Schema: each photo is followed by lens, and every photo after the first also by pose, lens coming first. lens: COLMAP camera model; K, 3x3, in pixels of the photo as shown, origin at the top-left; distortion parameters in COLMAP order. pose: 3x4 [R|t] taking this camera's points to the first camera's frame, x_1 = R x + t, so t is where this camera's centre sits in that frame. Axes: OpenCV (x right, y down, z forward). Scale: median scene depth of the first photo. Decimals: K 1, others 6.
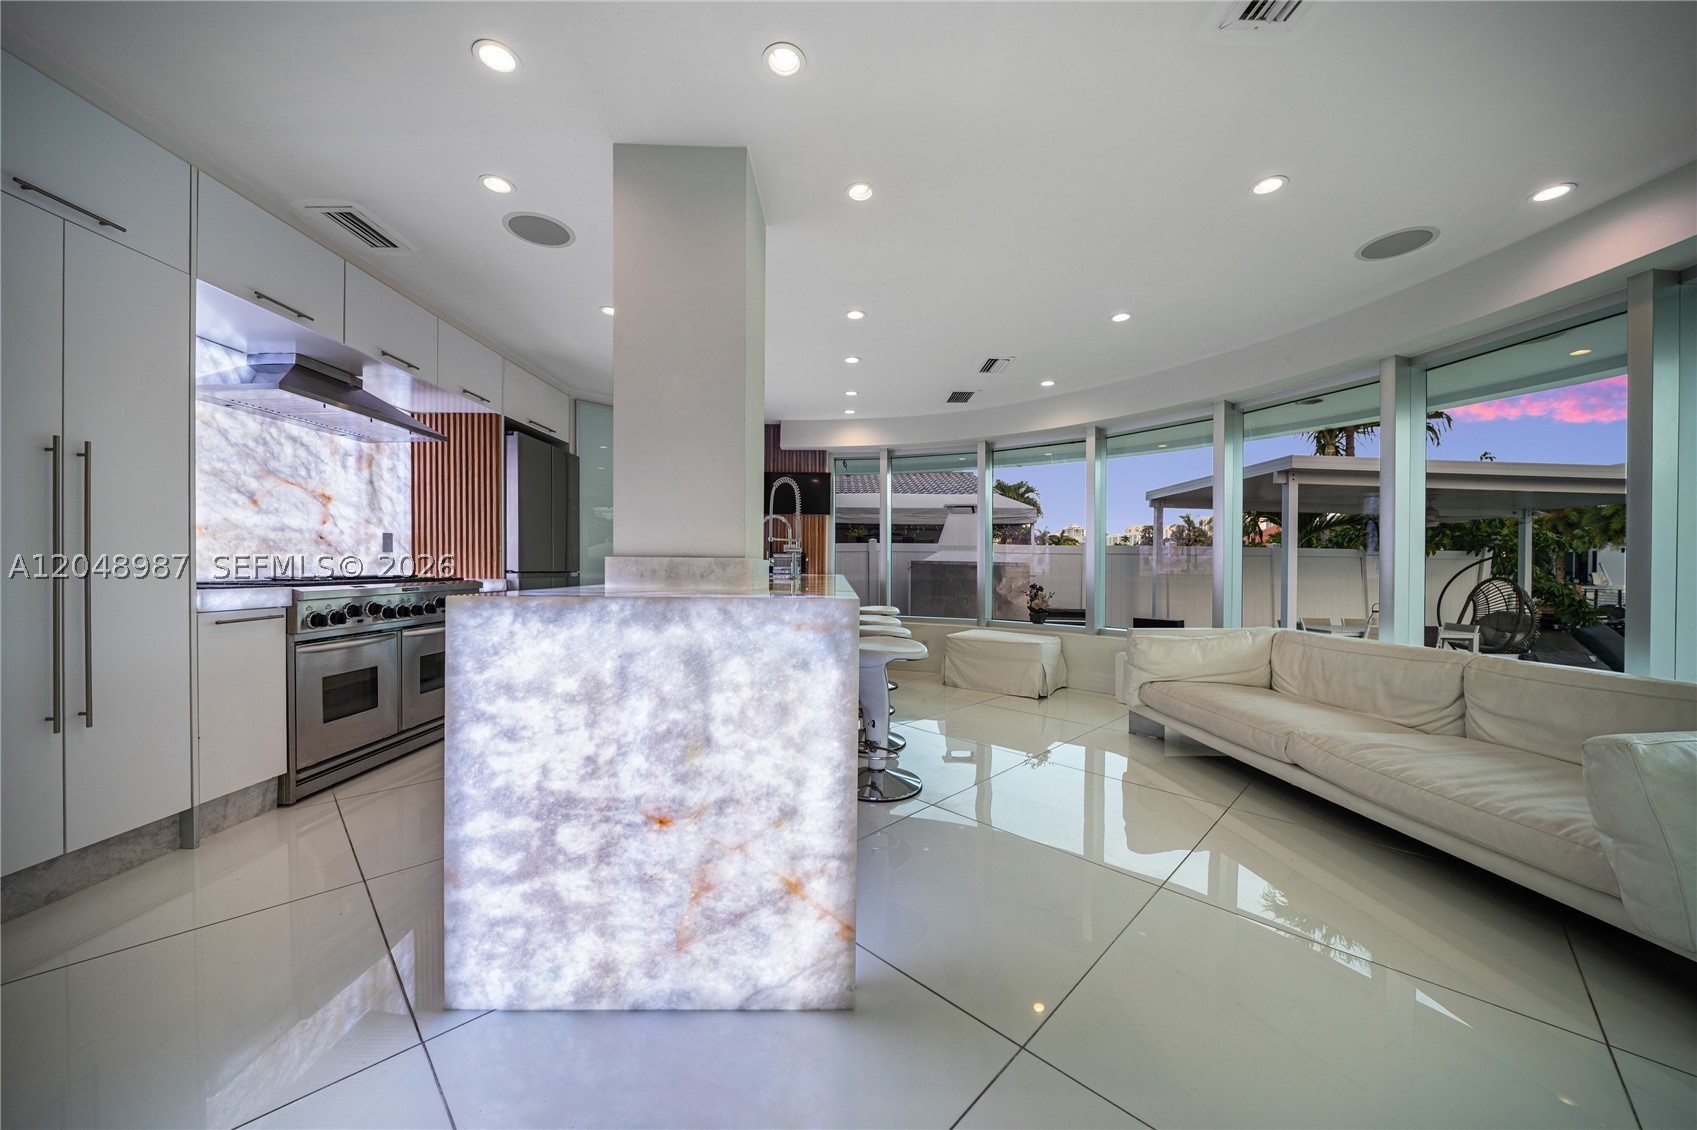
lens RADIAL K [[583.2, 0, 842.9], [0, 583.2, 572.8], [0, 0, 1]] dist [-0.004230, -0.002593]
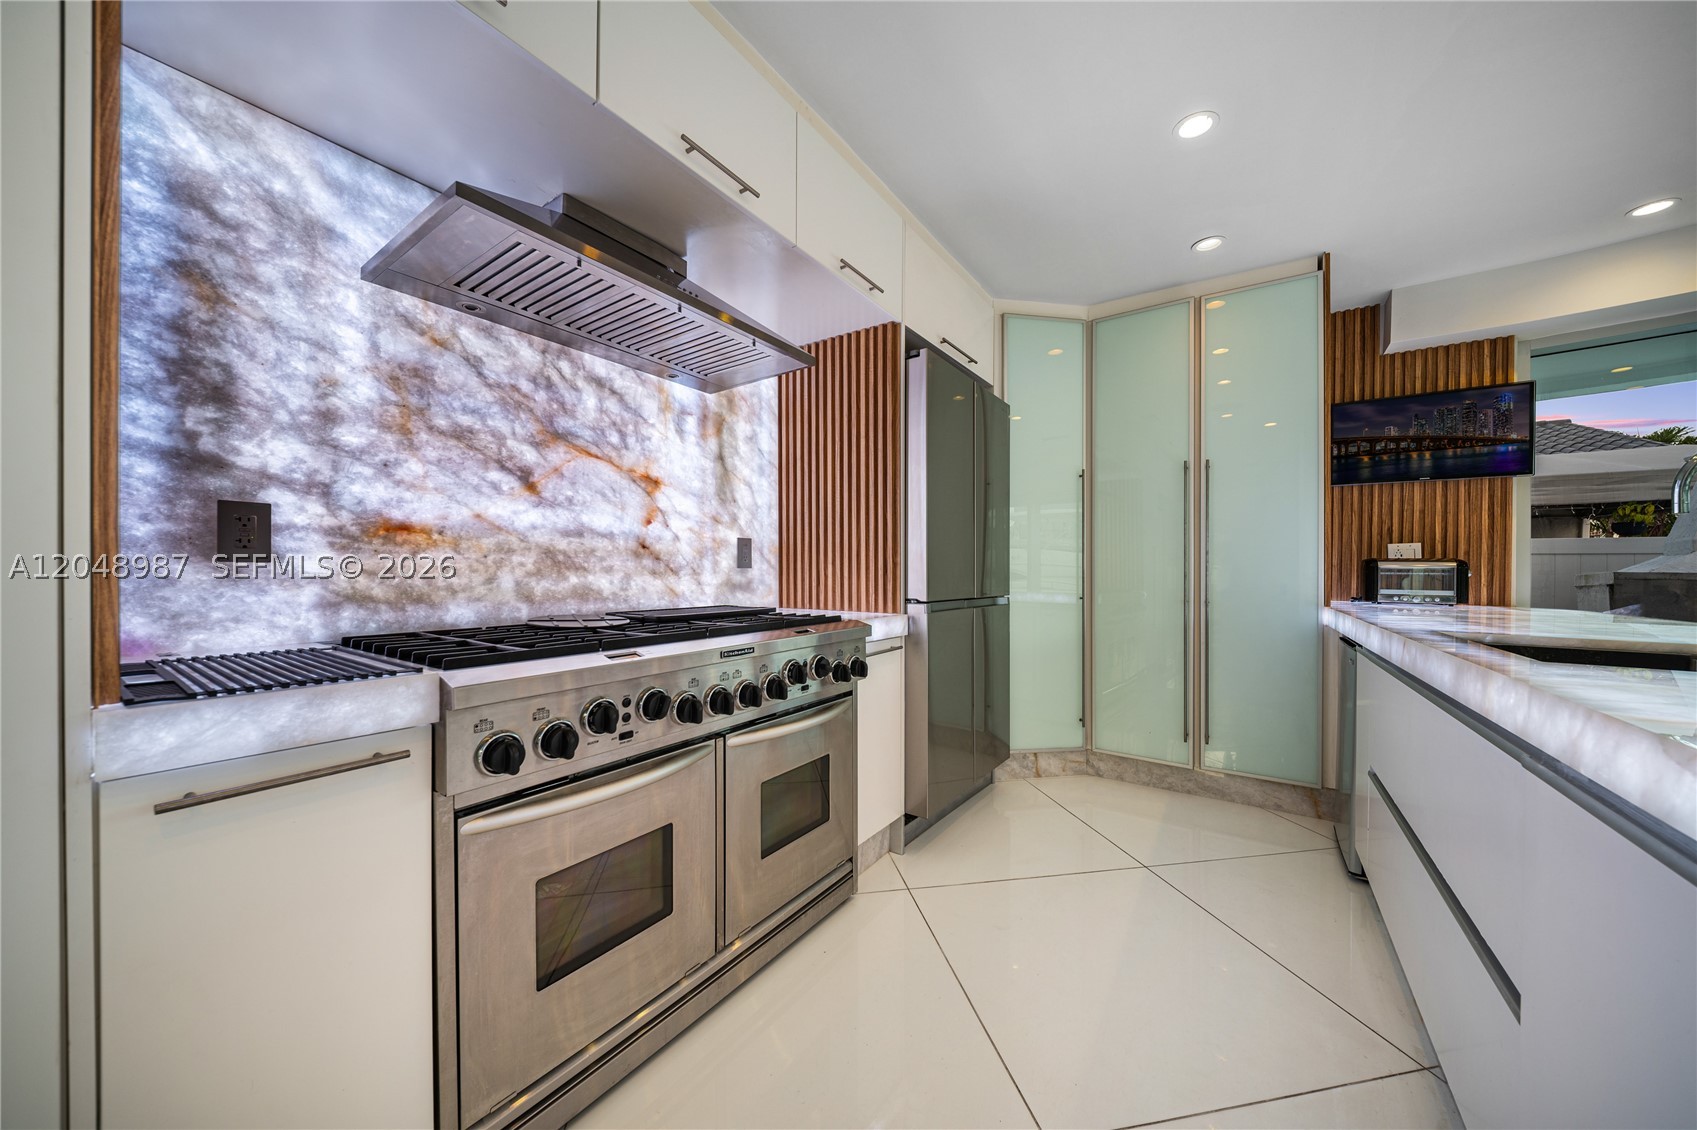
lens RADIAL K [[583.2, 0, 851.6], [0, 583.2, 580.4], [0, 0, 1]] dist [-0.004230, -0.002593]
pose [[0.824753, 0.008783, -0.565425, -0.443037], [-0.007555, 0.999961, 0.004513, -0.035330], [0.565442, 0.000550, 0.824788, 0.735779]]
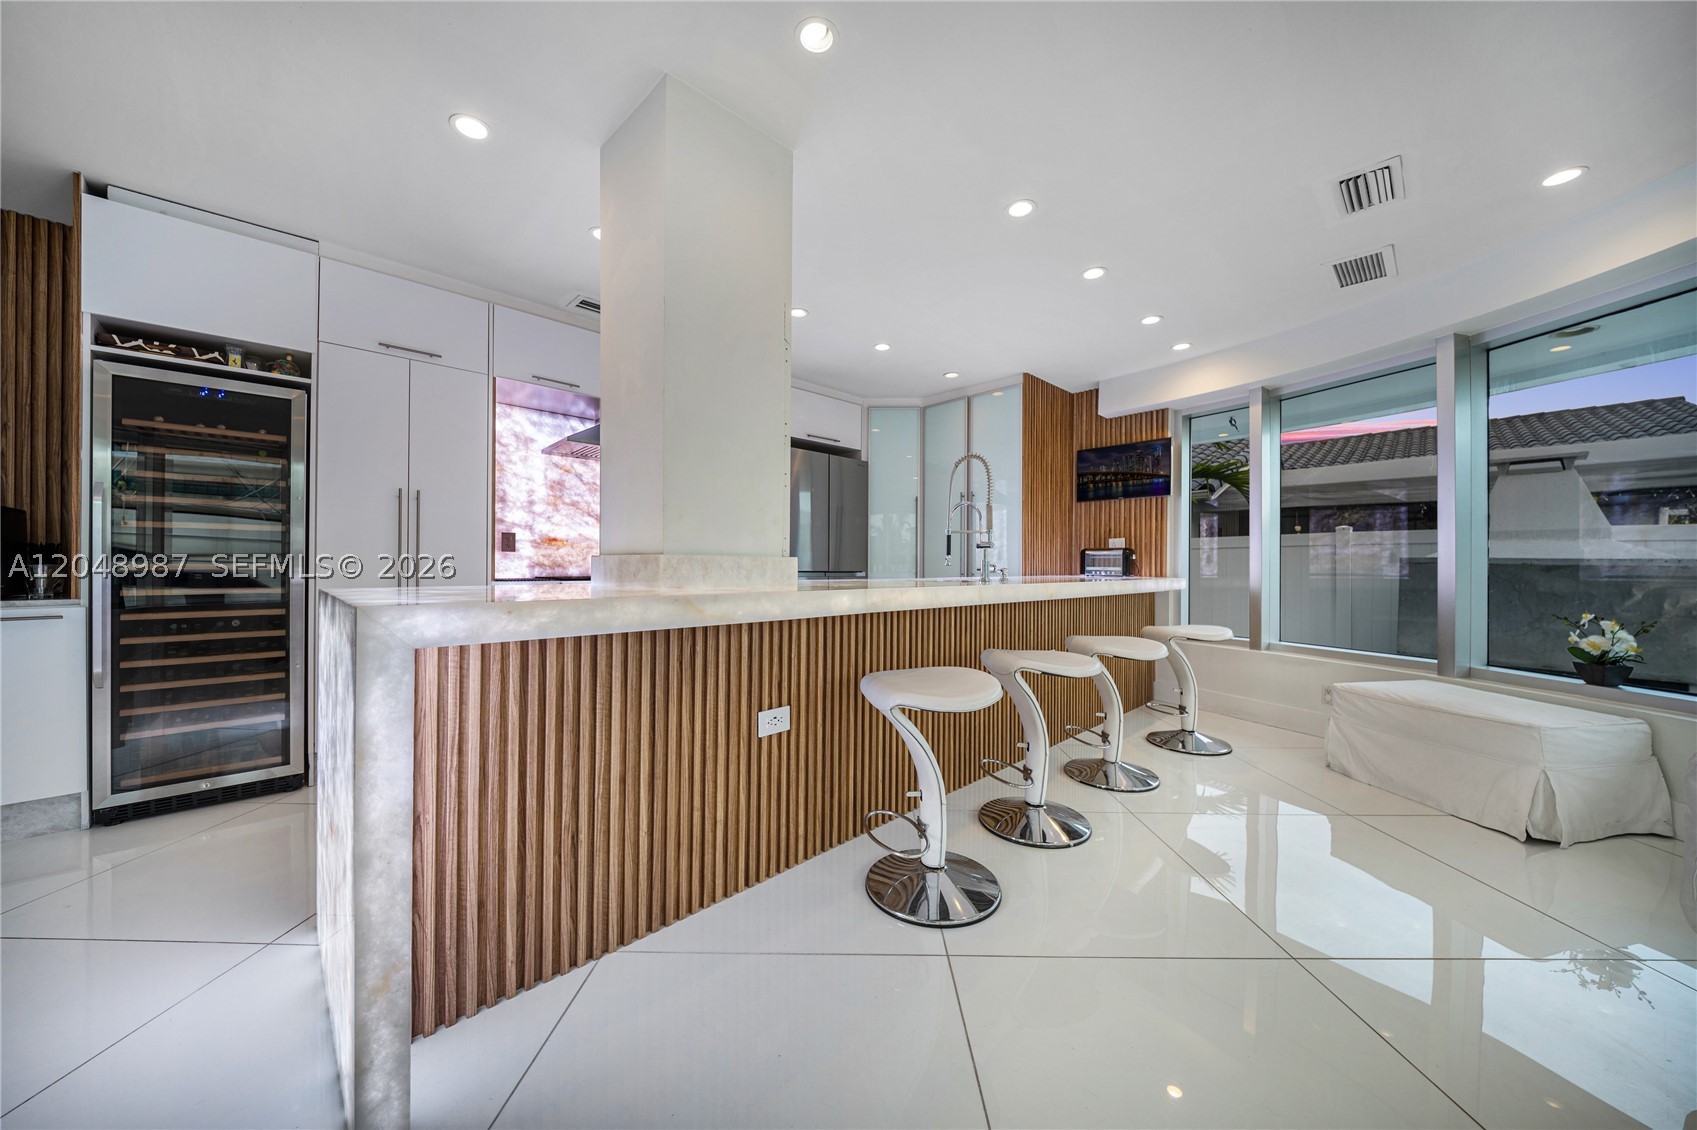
lens RADIAL K [[583.2, 0, 850.0], [0, 583.2, 563.7], [0, 0, 1]] dist [-0.004230, -0.002593]
pose [[0.703012, -0.004779, -0.711162, 0.469882], [-0.007443, 0.999873, -0.014077, -0.002731], [0.711140, 0.015189, 0.702887, 0.446844]]
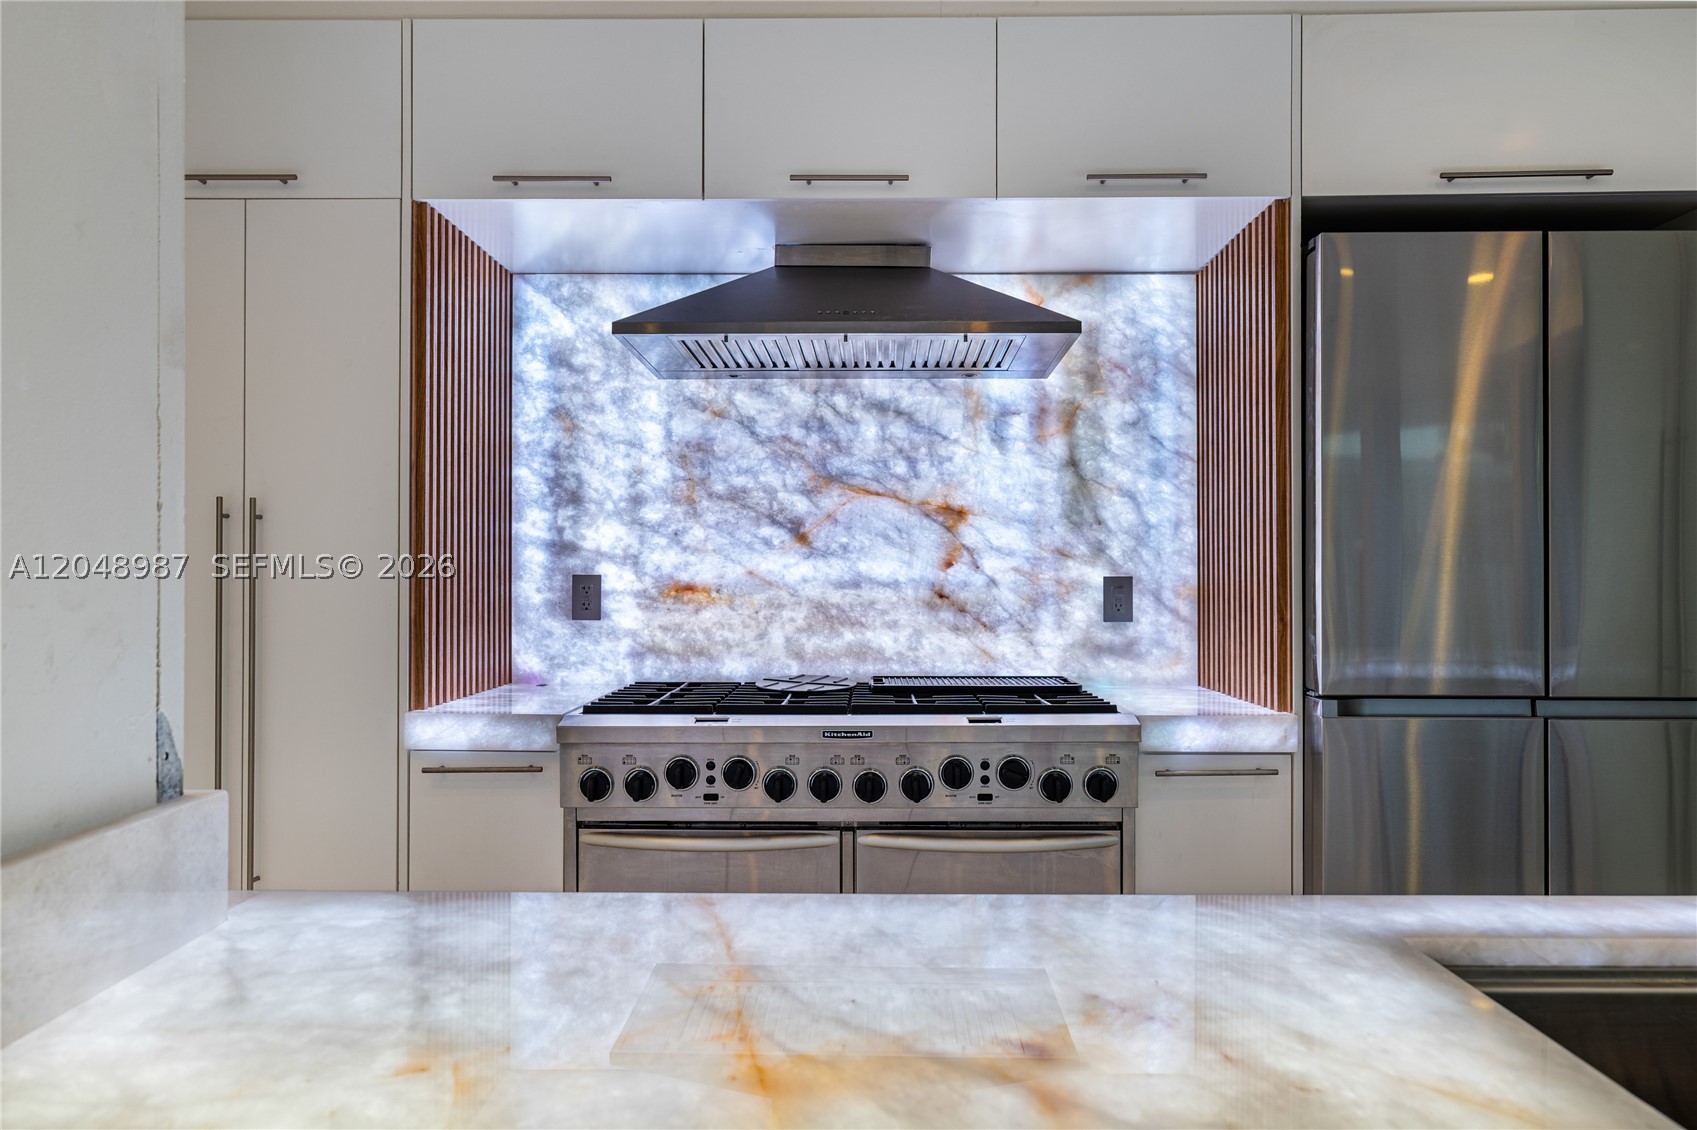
lens RADIAL K [[1079.0, 0, 854.7], [0, 1079.0, 581.6], [0, 0, 1]] dist [-0.003482, 0.001415]
pose [[-0.014560, -0.001569, -0.999893, 0.005726], [-0.012157, 0.999925, -0.001392, -0.083698], [0.999820, 0.012135, -0.014578, 1.117480]]
